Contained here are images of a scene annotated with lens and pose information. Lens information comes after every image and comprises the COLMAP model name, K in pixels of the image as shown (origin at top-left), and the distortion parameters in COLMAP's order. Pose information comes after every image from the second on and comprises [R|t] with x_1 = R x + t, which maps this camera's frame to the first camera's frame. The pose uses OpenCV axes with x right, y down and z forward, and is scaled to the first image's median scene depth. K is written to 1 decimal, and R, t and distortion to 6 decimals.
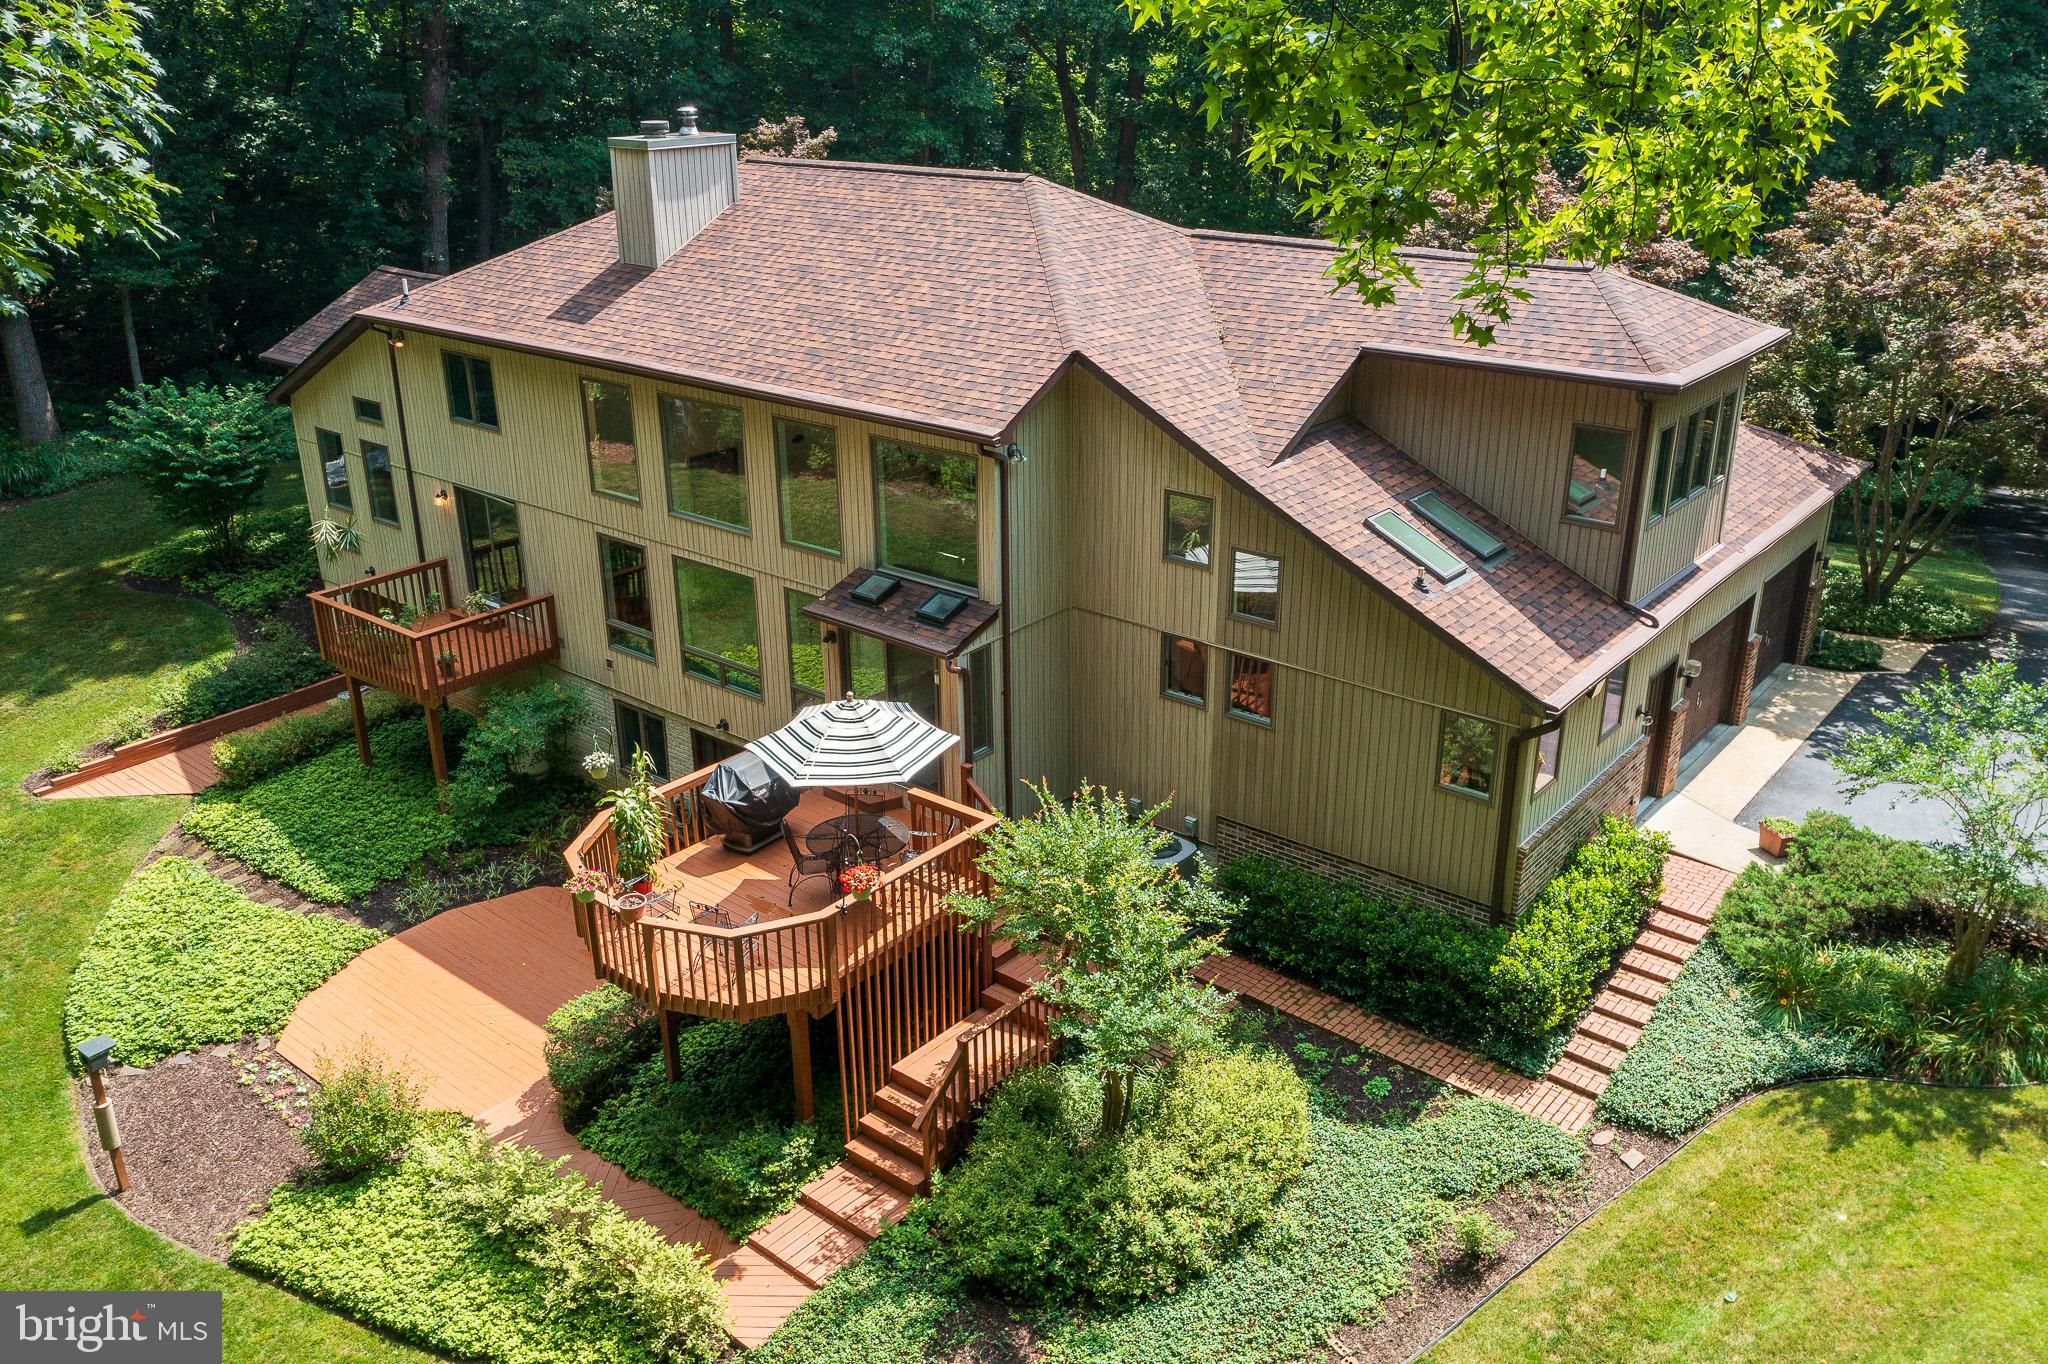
lens RADIAL K [[1636.3, 0, 1024.0], [0, 1636.3, 682.0], [0, 0, 1]] dist [-0.004916, 0.005602]
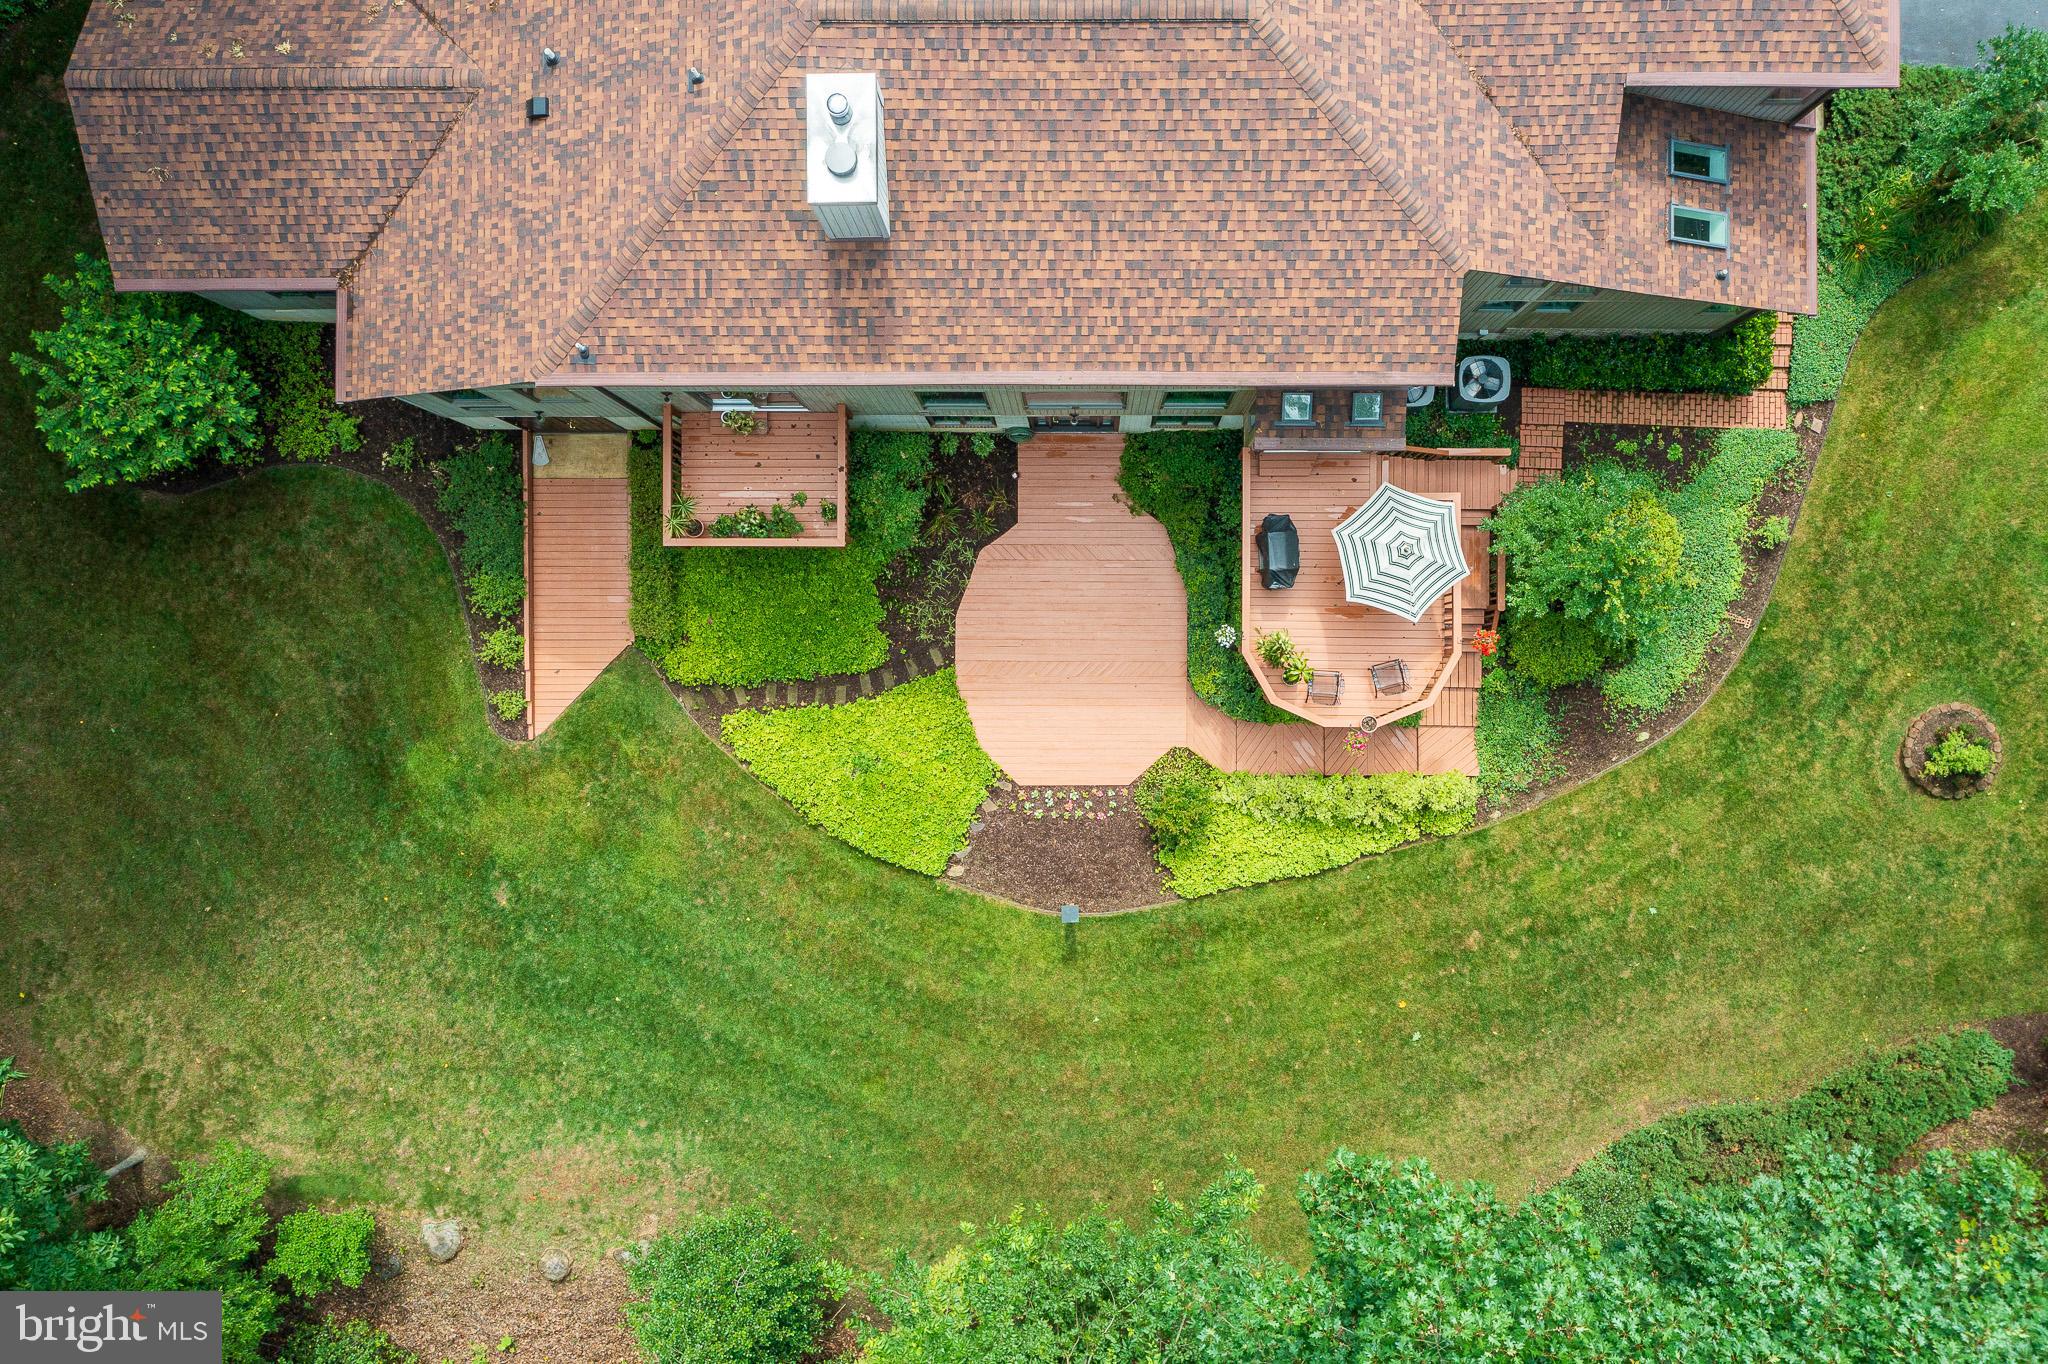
lens RADIAL K [[1665.9, 0, 1054.8], [0, 1665.9, 656.2], [0, 0, 1]] dist [-0.000201, -0.001441]
pose [[0.775385, -0.631488, -0.001023, -0.379057], [0.253913, 0.310287, 0.916106, -1.311134], [-0.578193, -0.710594, 0.400935, 0.474114]]
